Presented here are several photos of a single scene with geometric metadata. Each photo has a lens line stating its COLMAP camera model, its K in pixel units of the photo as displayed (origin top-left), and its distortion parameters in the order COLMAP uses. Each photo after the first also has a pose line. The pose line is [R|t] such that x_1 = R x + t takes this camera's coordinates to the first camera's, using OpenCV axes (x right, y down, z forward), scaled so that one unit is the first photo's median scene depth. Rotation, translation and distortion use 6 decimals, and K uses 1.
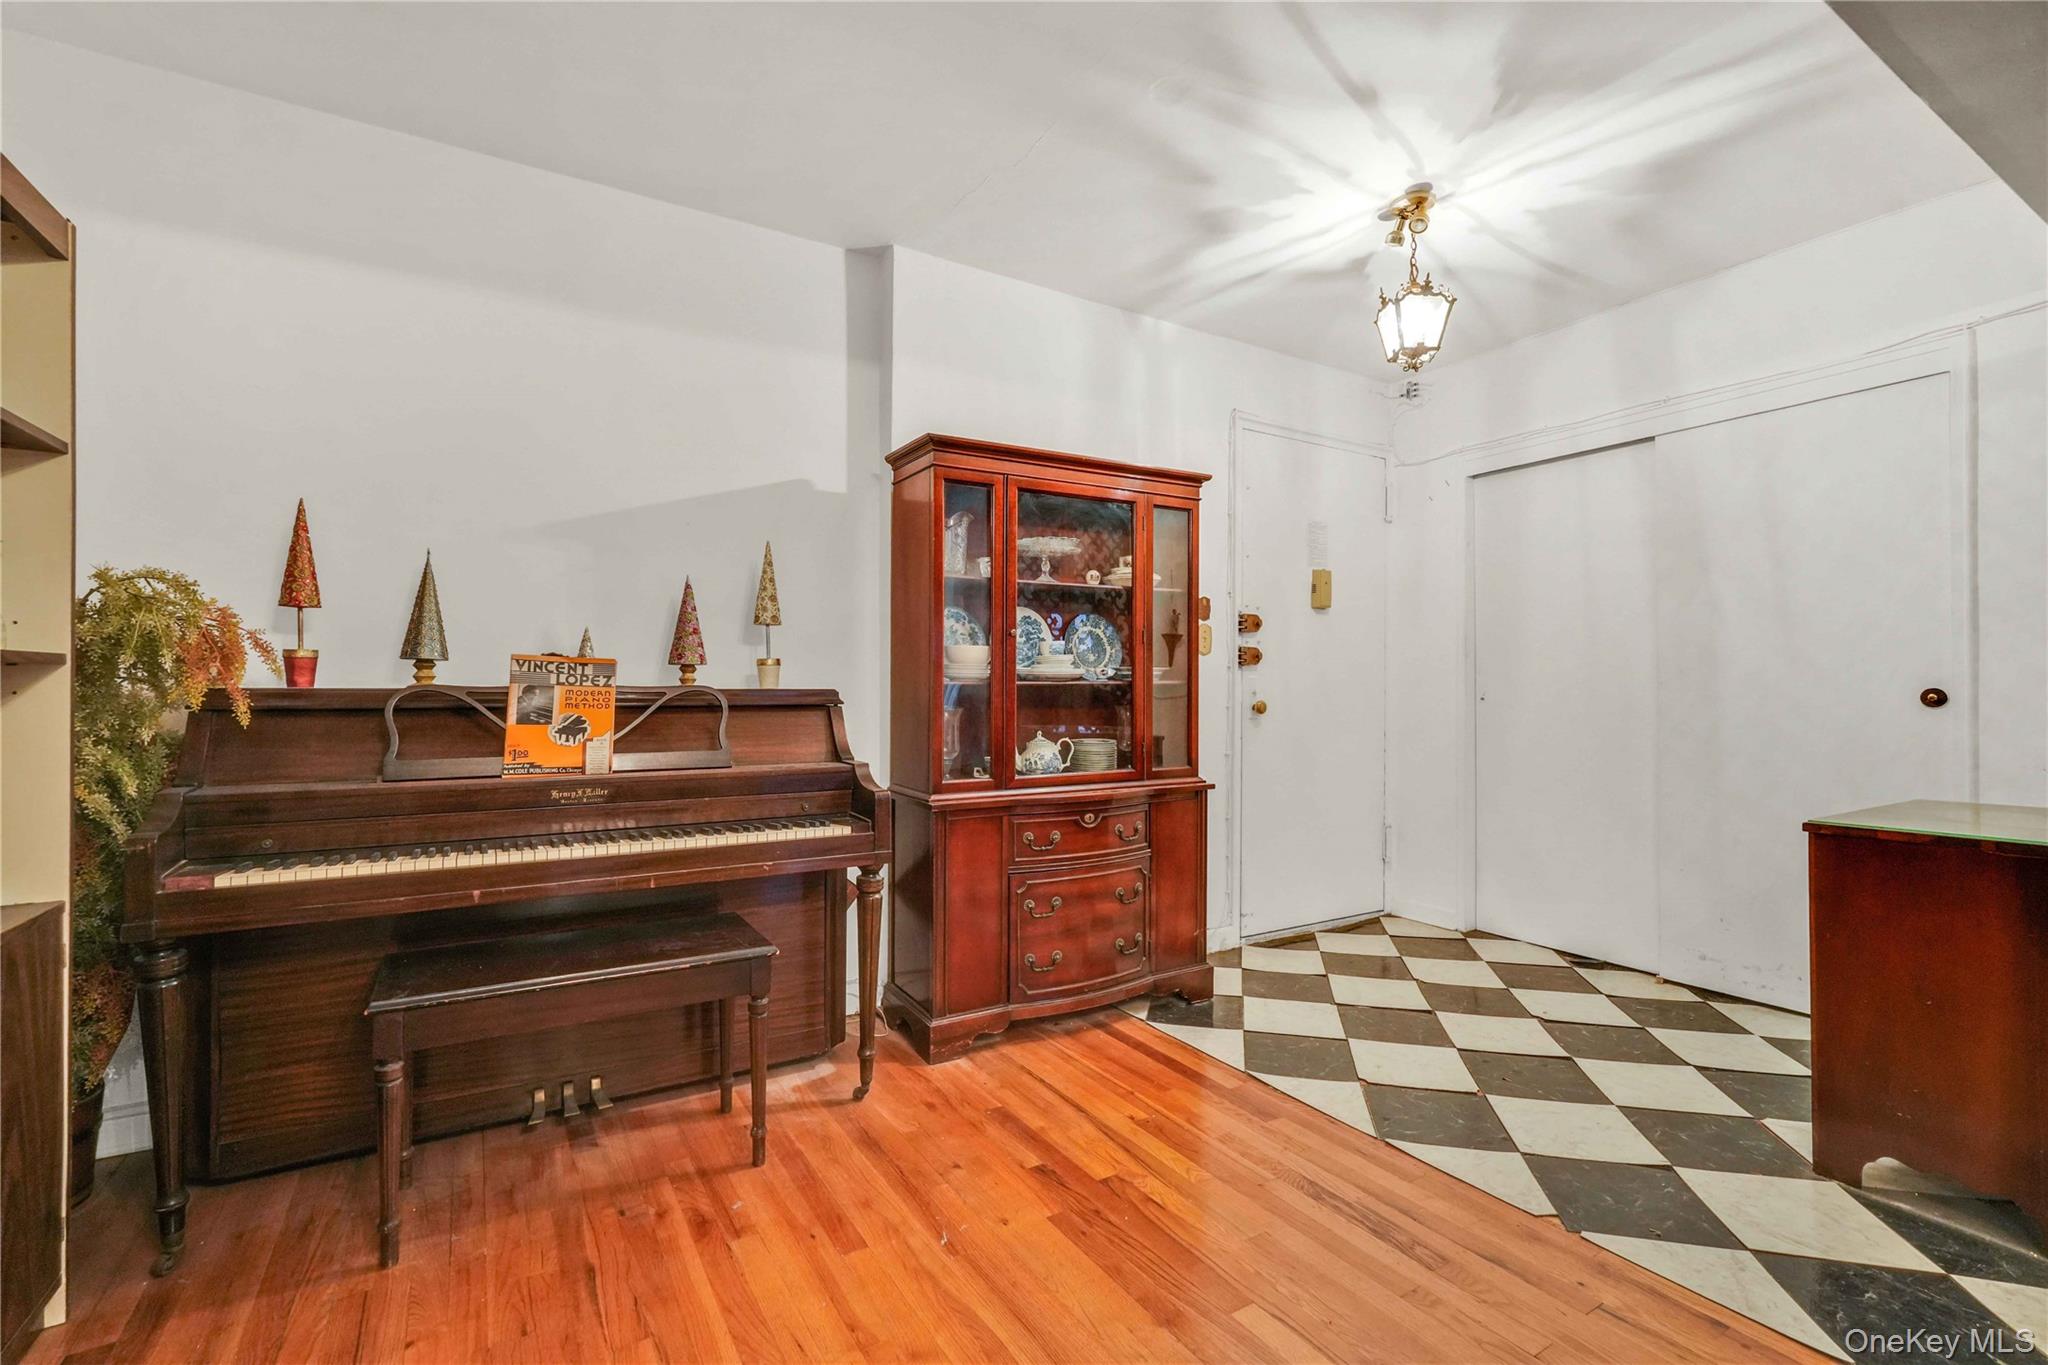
lens RADIAL K [[903.9, 0, 1023.3], [0, 903.9, 676.3], [0, 0, 1]] dist [-0.003361, 0.002571]
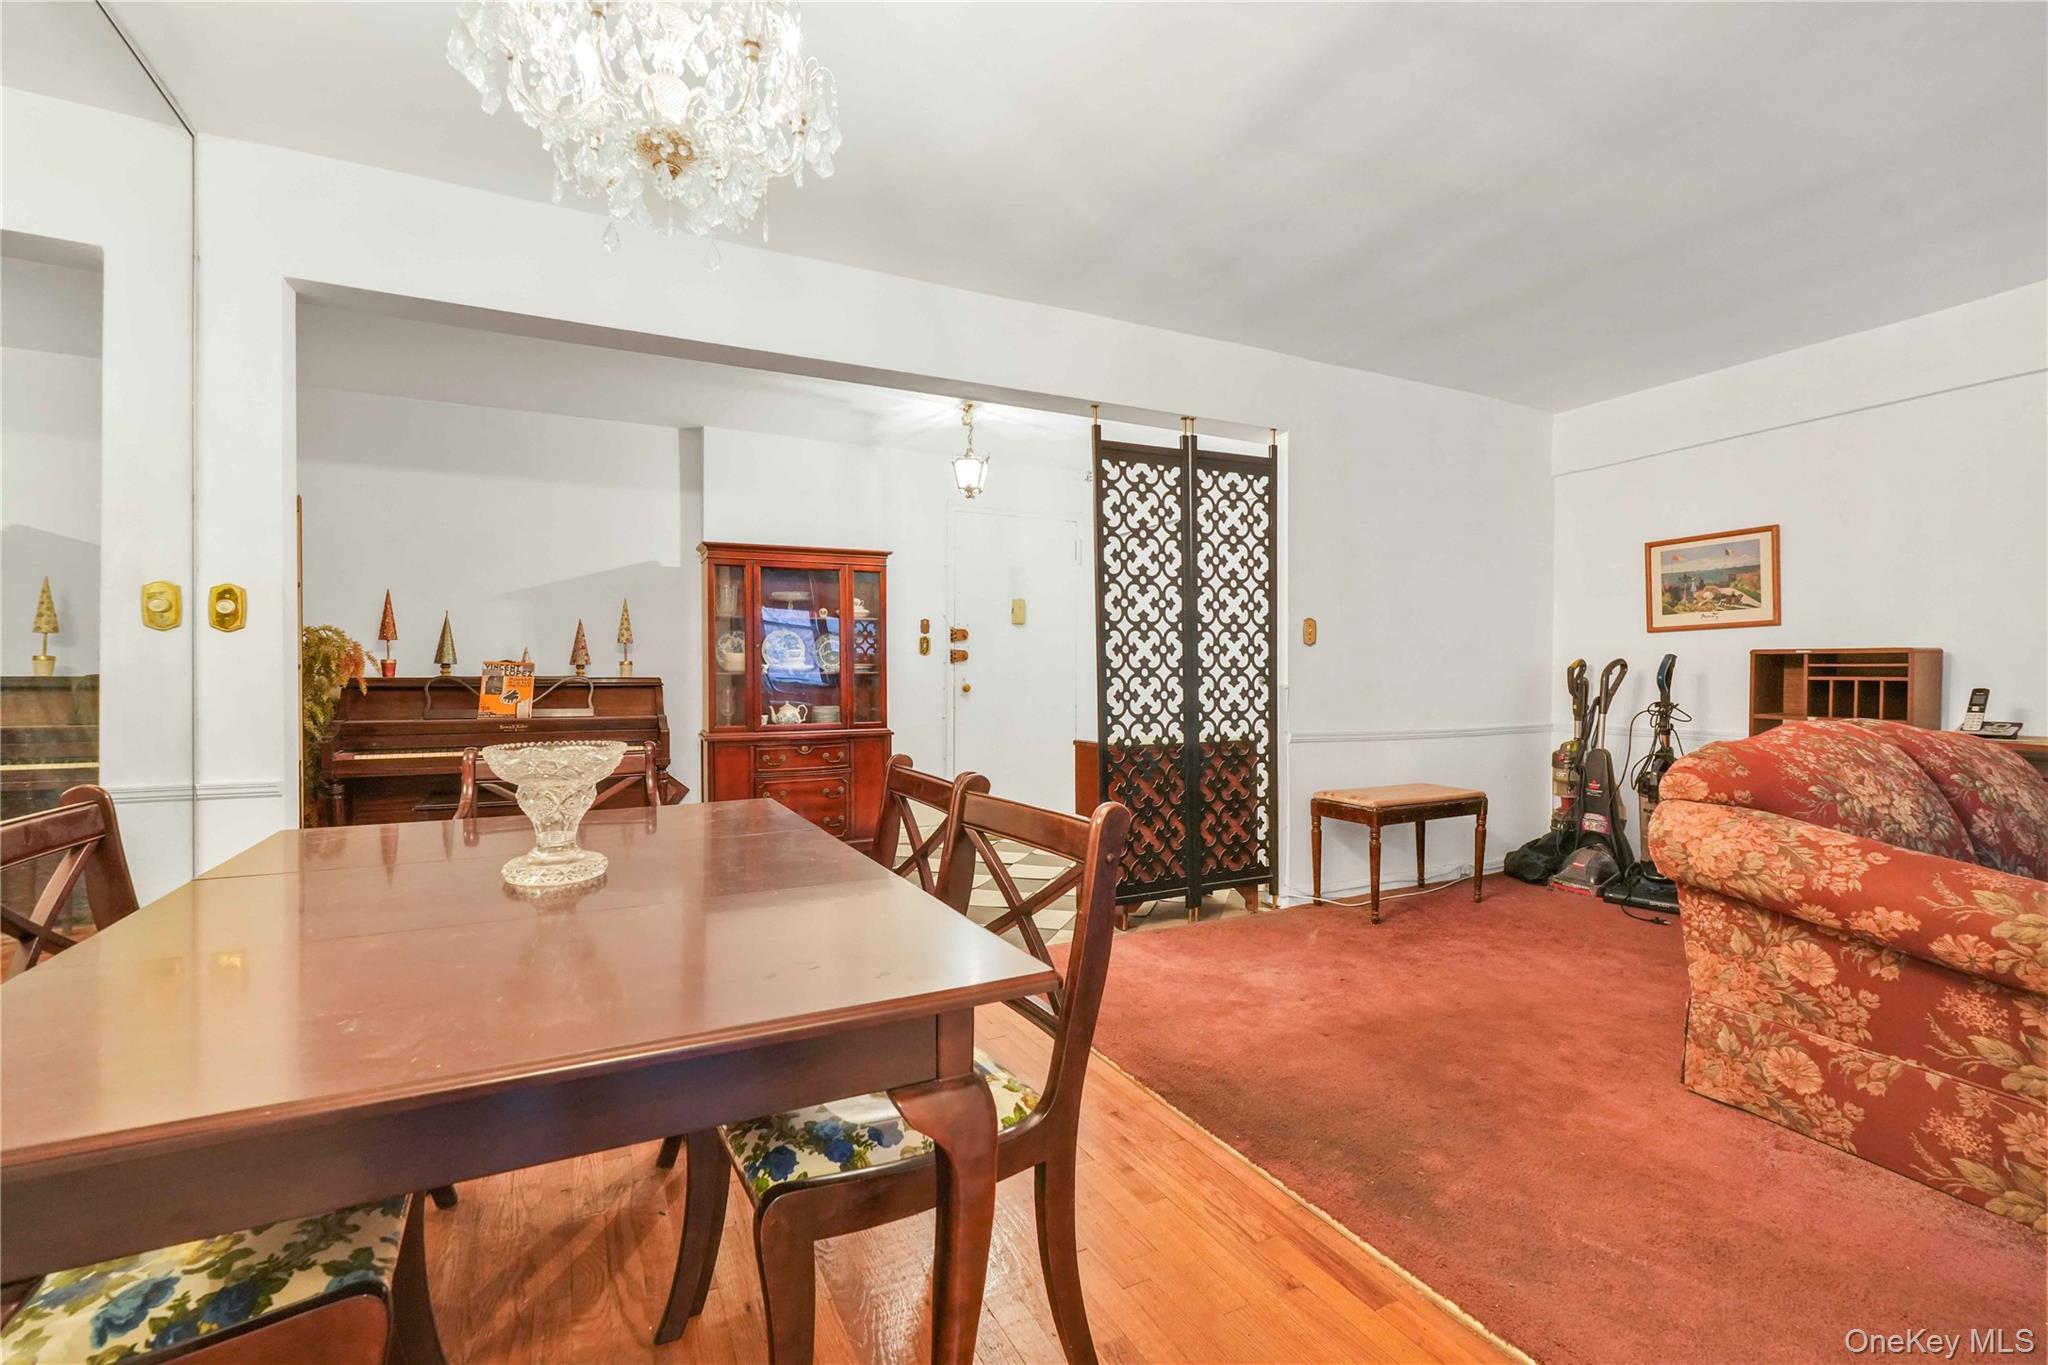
lens RADIAL K [[903.9, 0, 1015.9], [0, 903.9, 677.4], [0, 0, 1]] dist [-0.003361, 0.002571]
pose [[0.996677, -0.004650, -0.081323, 0.839343], [0.005611, 0.999917, 0.011586, -0.004037], [0.081263, -0.012004, 0.996620, -0.993474]]
